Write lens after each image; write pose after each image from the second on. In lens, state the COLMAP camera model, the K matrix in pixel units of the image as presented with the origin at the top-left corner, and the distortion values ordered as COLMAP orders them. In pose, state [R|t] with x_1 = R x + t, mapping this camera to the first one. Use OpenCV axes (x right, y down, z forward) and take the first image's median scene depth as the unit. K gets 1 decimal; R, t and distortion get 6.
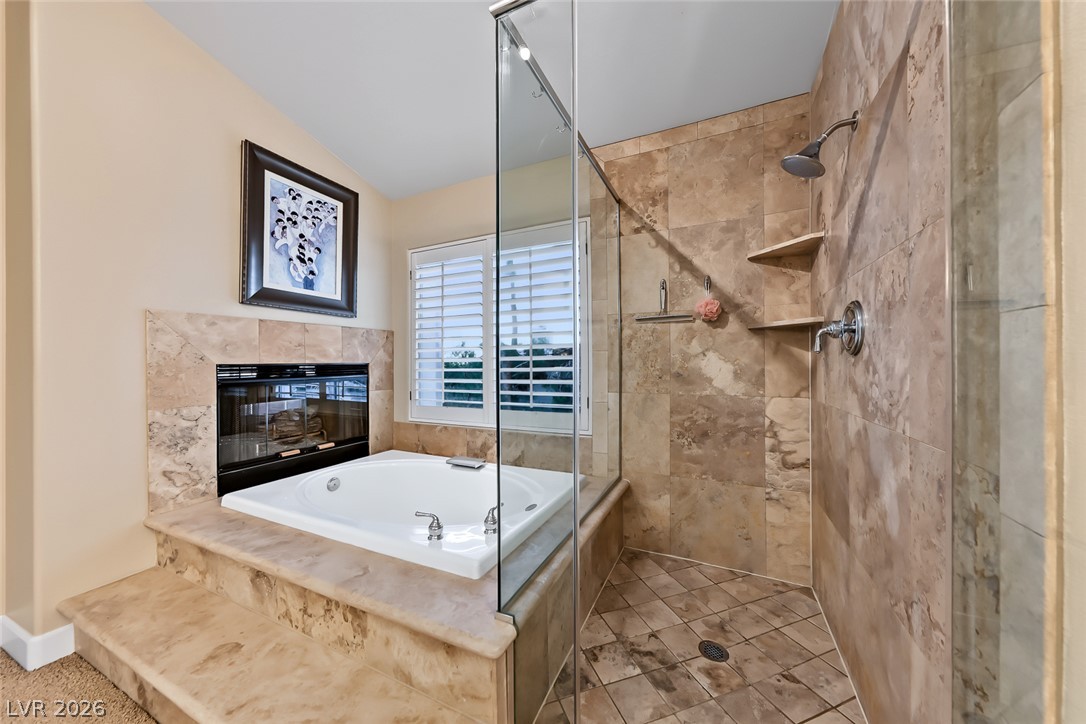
lens RADIAL K [[374.5, 0, 543.9], [0, 374.5, 365.7], [0, 0, 1]] dist [-0.000593, -0.000009]
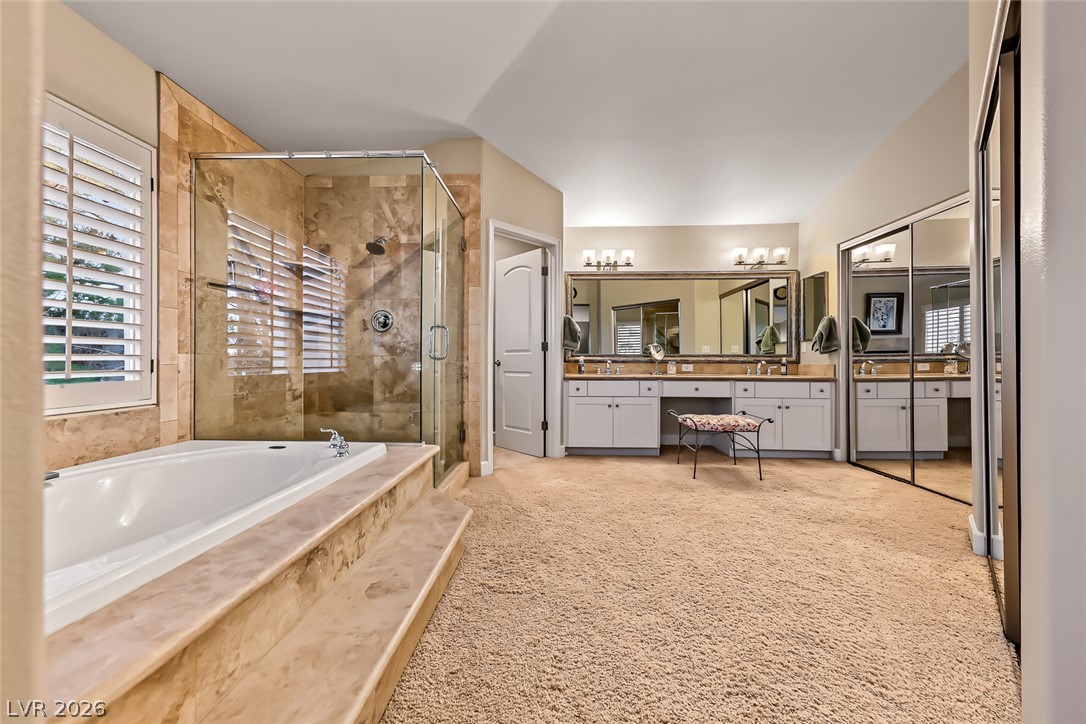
lens RADIAL K [[381.0, 0, 535.4], [0, 381.0, 364.3], [0, 0, 1]] dist [-0.002295, -0.000335]
pose [[-0.374636, -0.005800, 0.927154, -1.116324], [-0.003848, 0.999982, 0.004701, 0.097002], [-0.927164, -0.001806, -0.374652, 0.576814]]
